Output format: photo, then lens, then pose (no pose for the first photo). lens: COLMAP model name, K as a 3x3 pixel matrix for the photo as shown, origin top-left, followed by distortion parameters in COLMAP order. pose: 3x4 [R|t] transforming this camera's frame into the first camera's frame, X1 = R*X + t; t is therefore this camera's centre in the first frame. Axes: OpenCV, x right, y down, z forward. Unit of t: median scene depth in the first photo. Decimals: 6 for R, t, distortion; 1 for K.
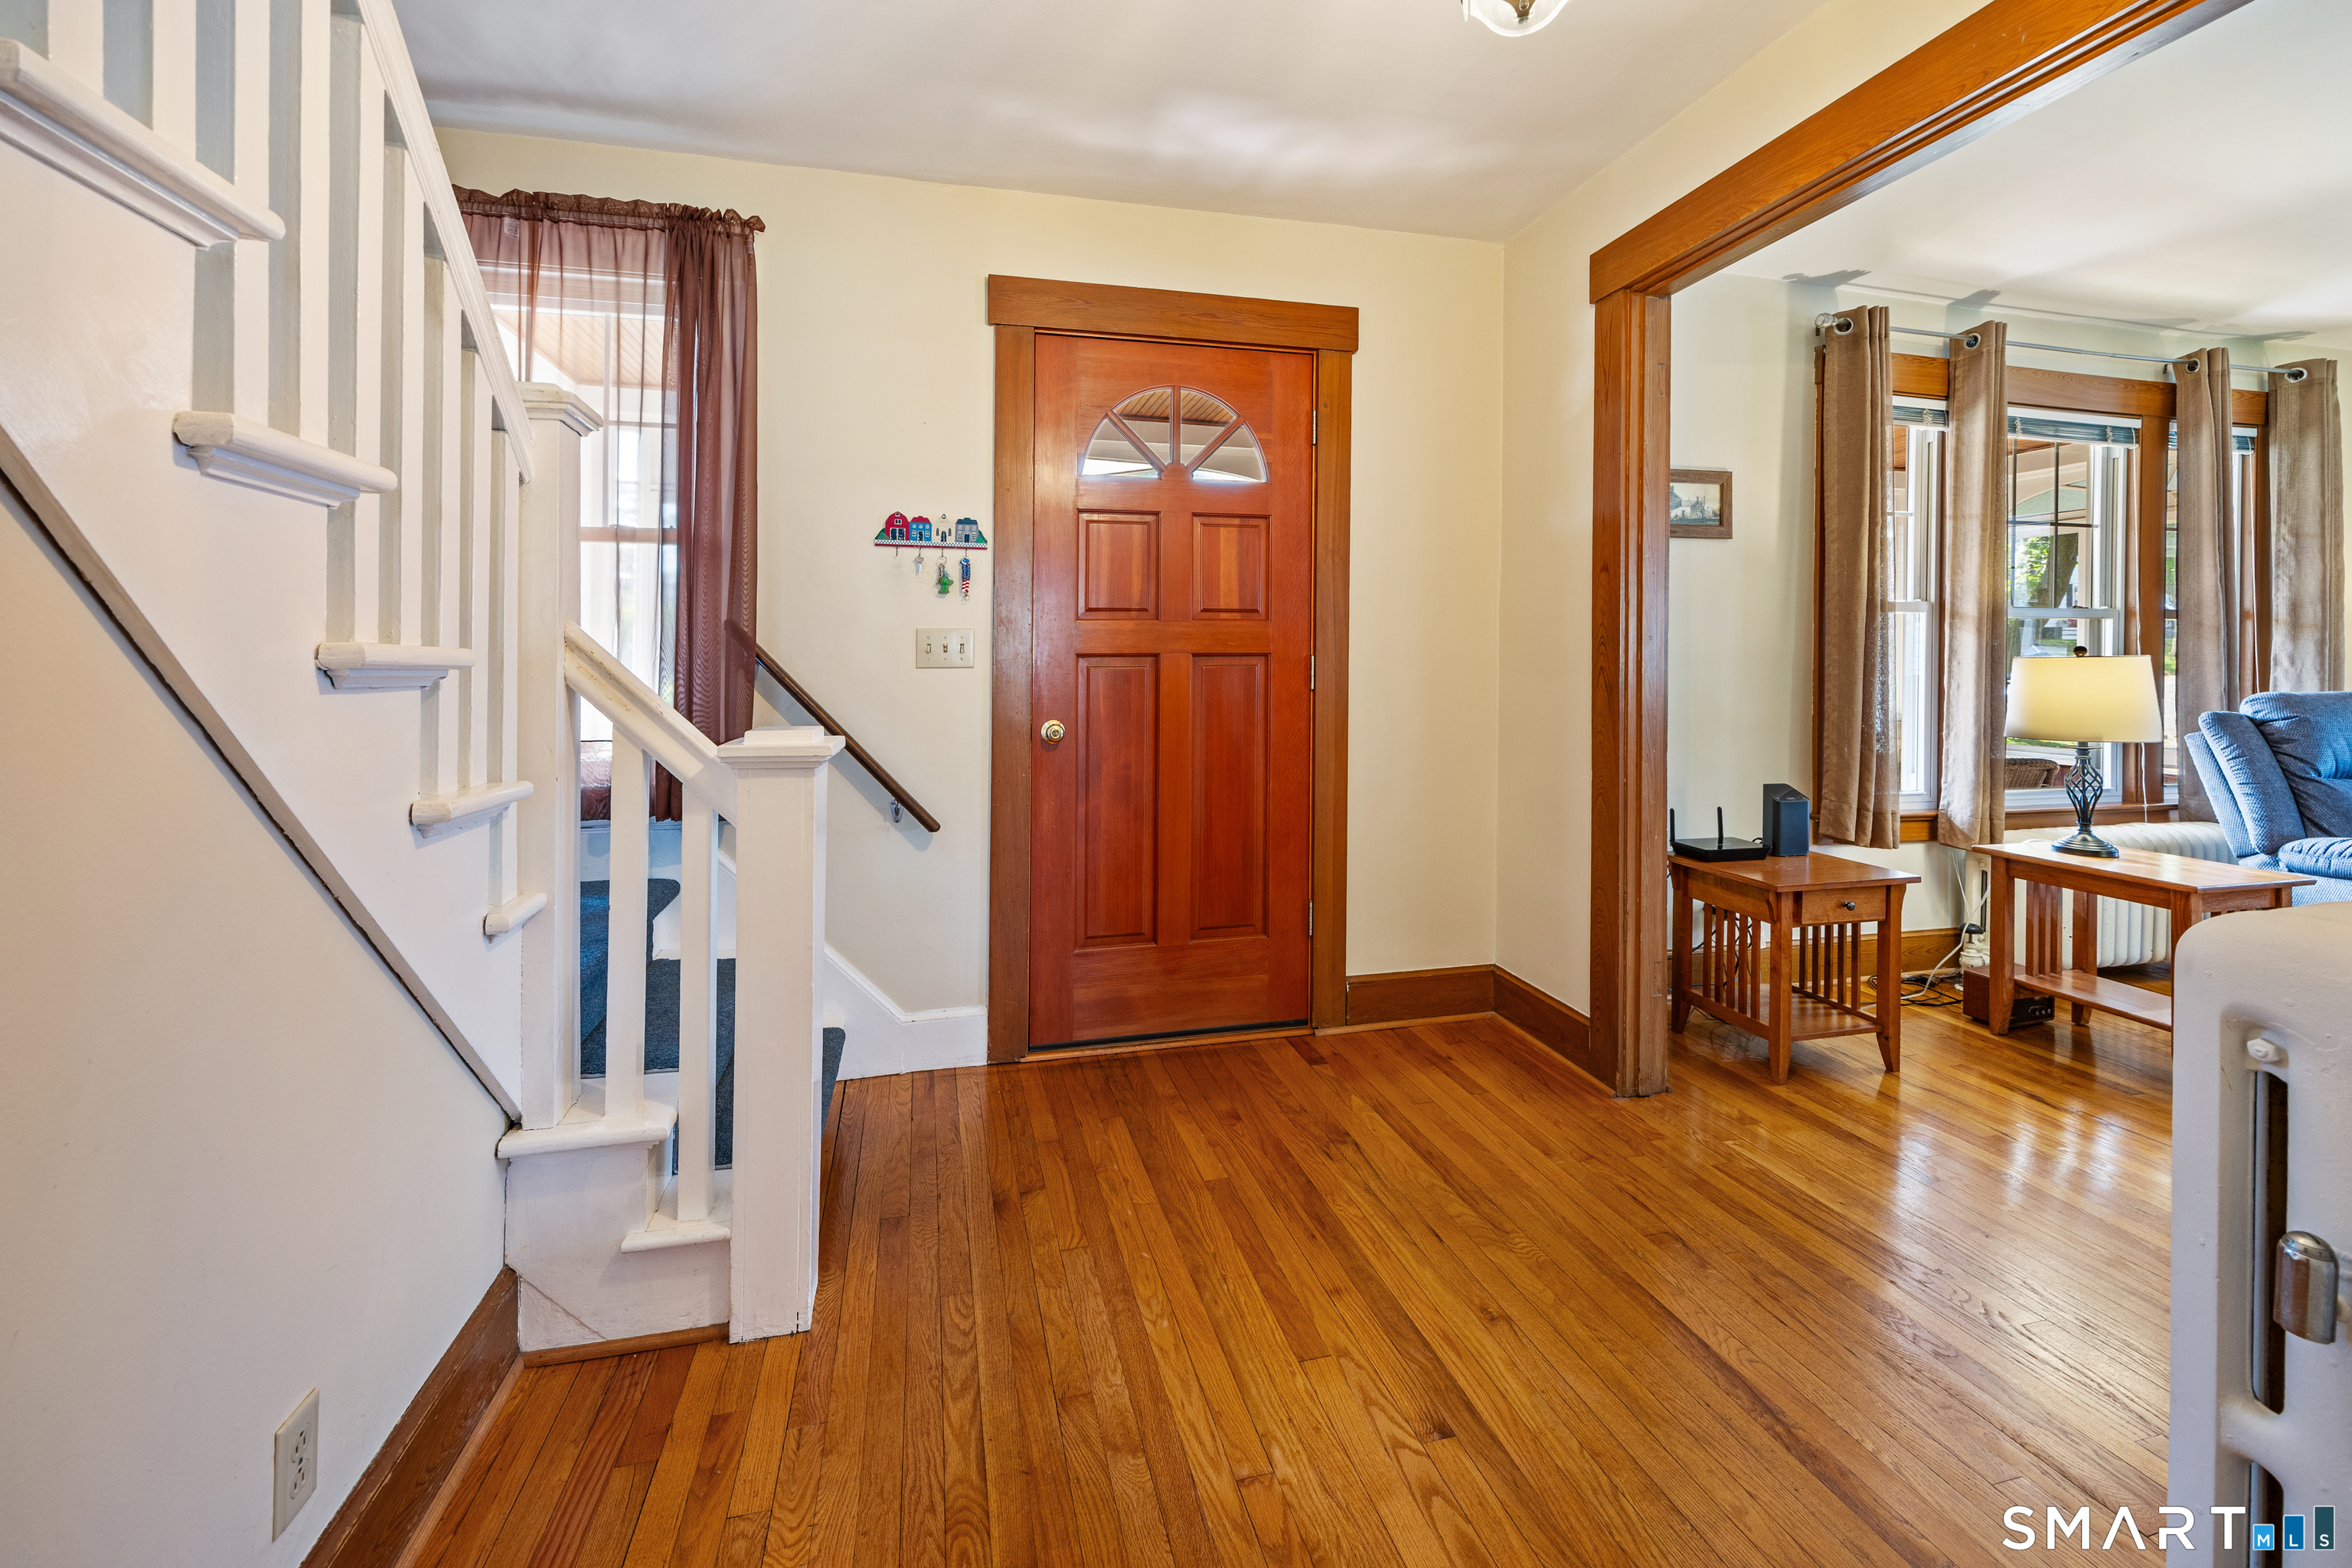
lens RADIAL K [[948.2, 0, 1176.5], [0, 948.2, 639.4], [0, 0, 1]] dist [0.000834, -0.000073]
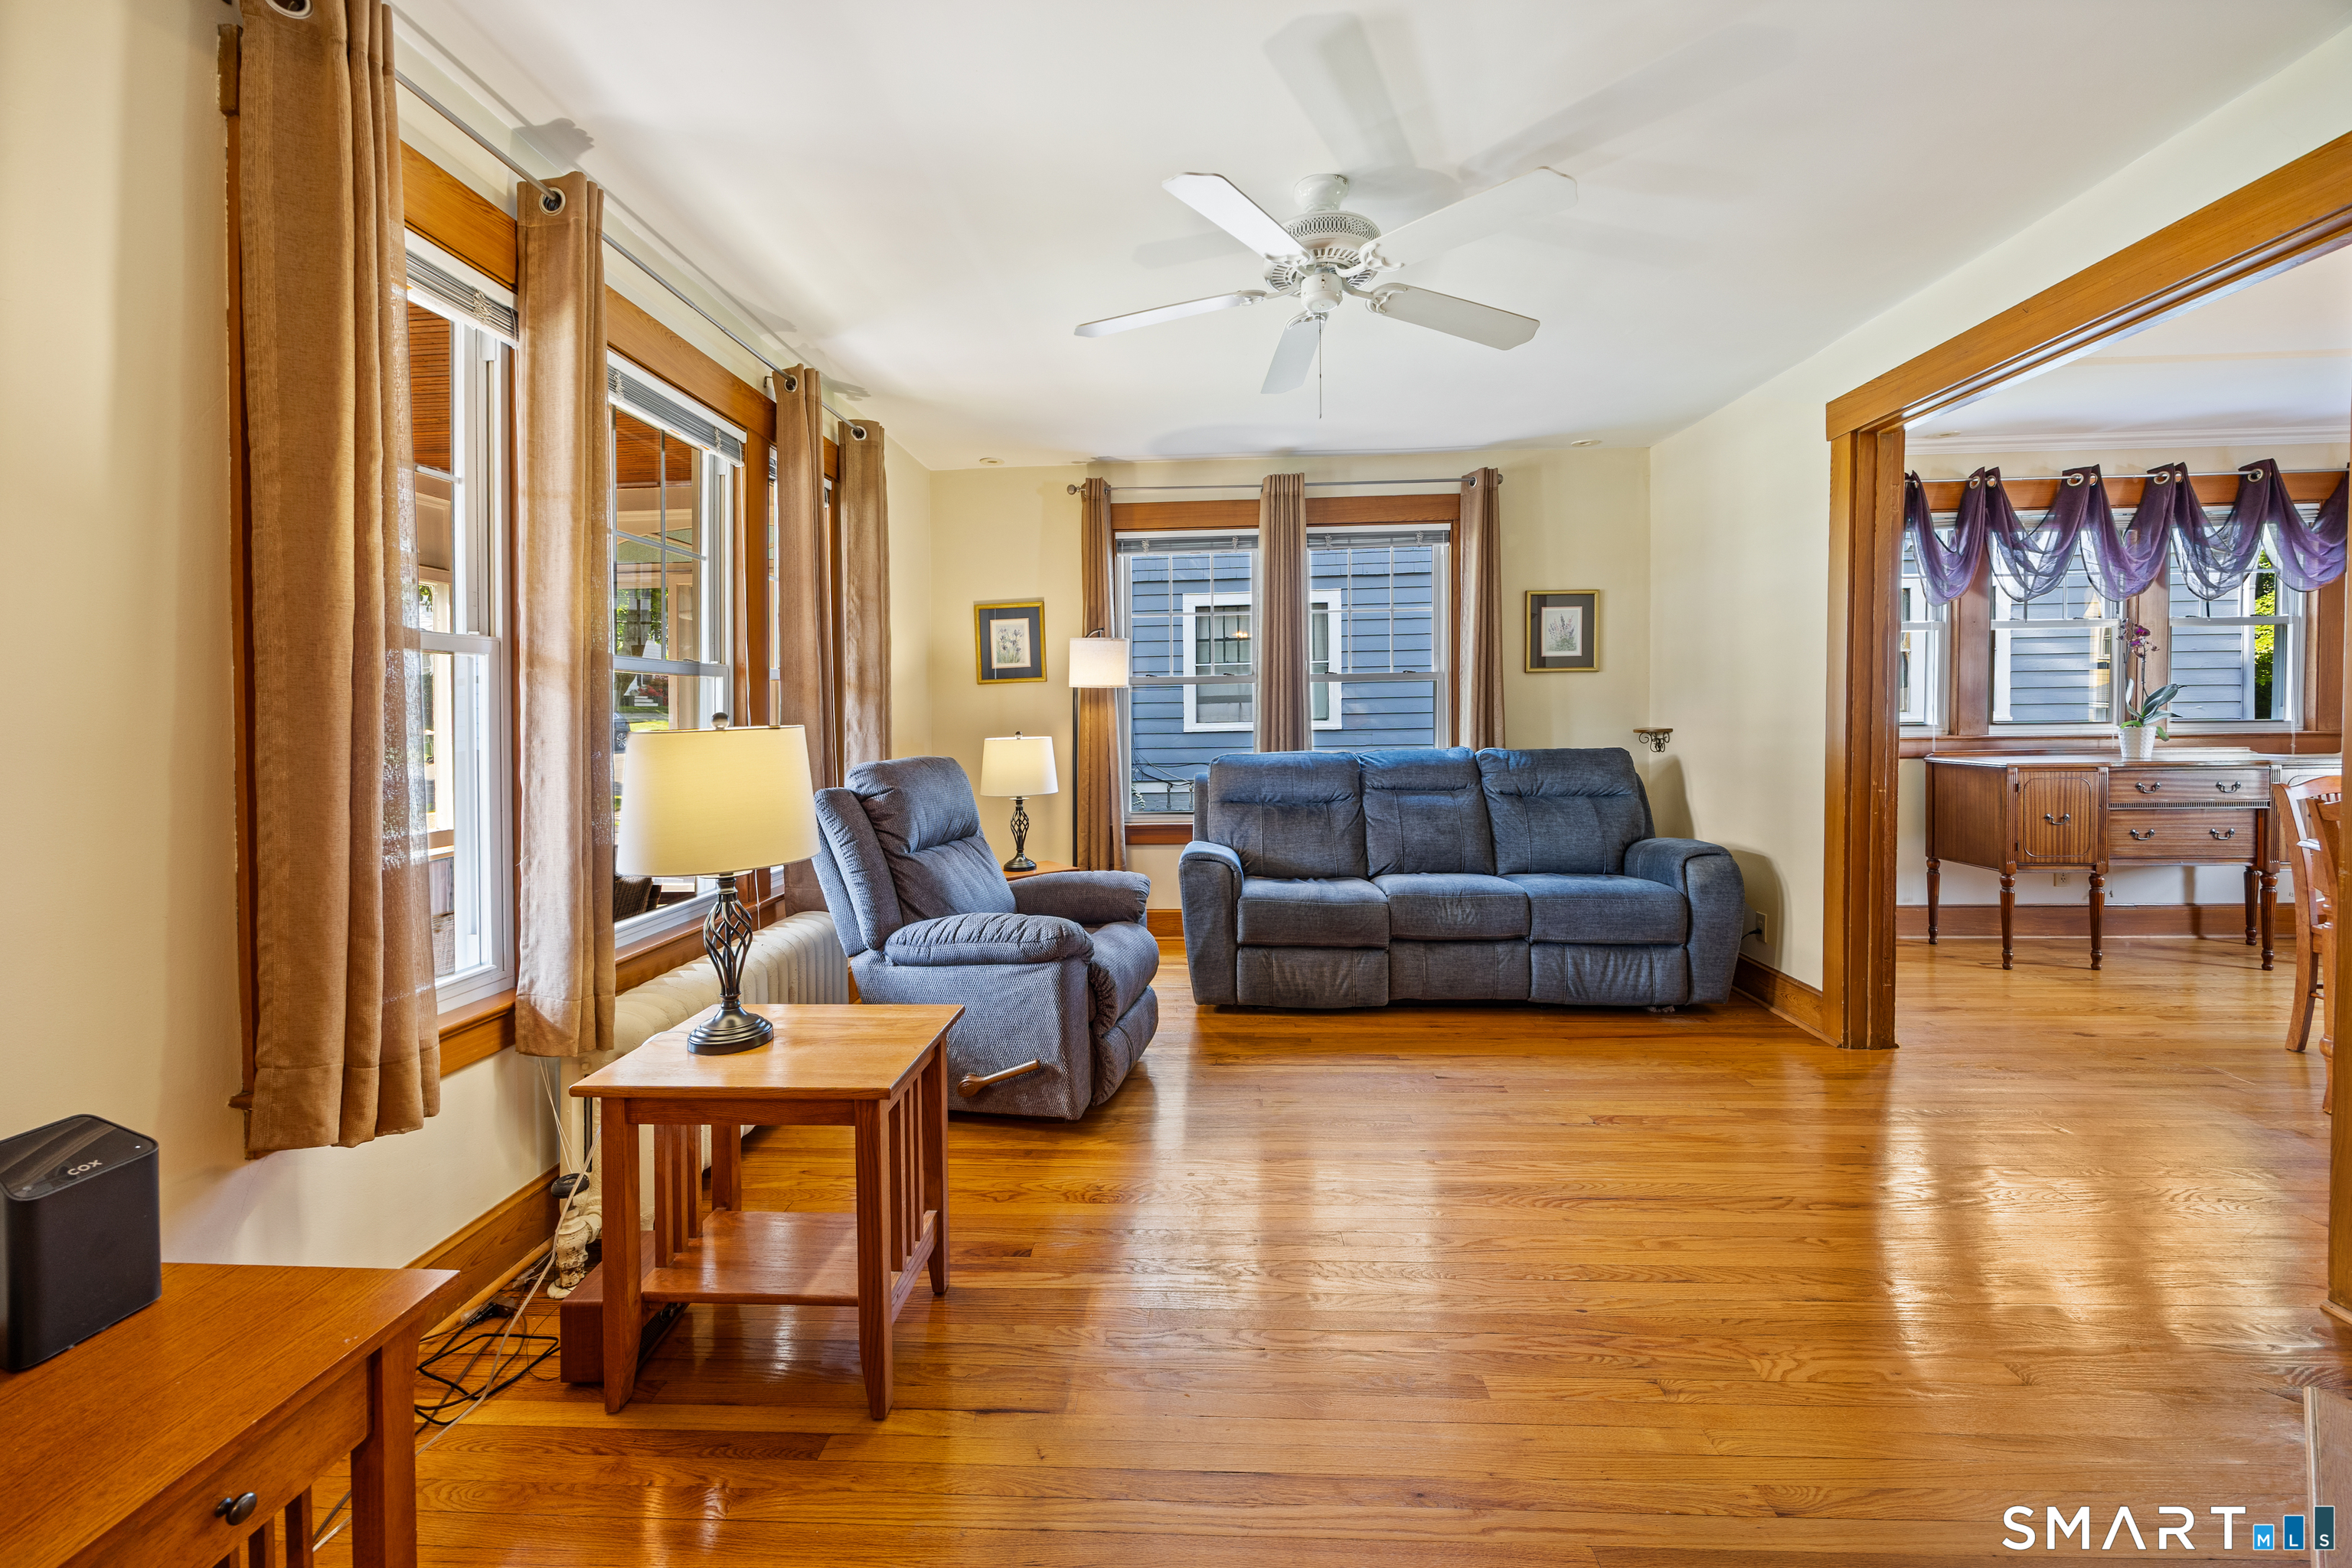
lens RADIAL K [[948.0, 0, 1172.3], [0, 948.0, 732.6], [0, 0, 1]] dist [-0.003756, -0.000176]
pose [[0.299424, -0.028315, 0.953700, 0.381211], [0.001868, 0.999575, 0.029090, 0.002427], [-0.954118, -0.006929, 0.299349, 0.450725]]
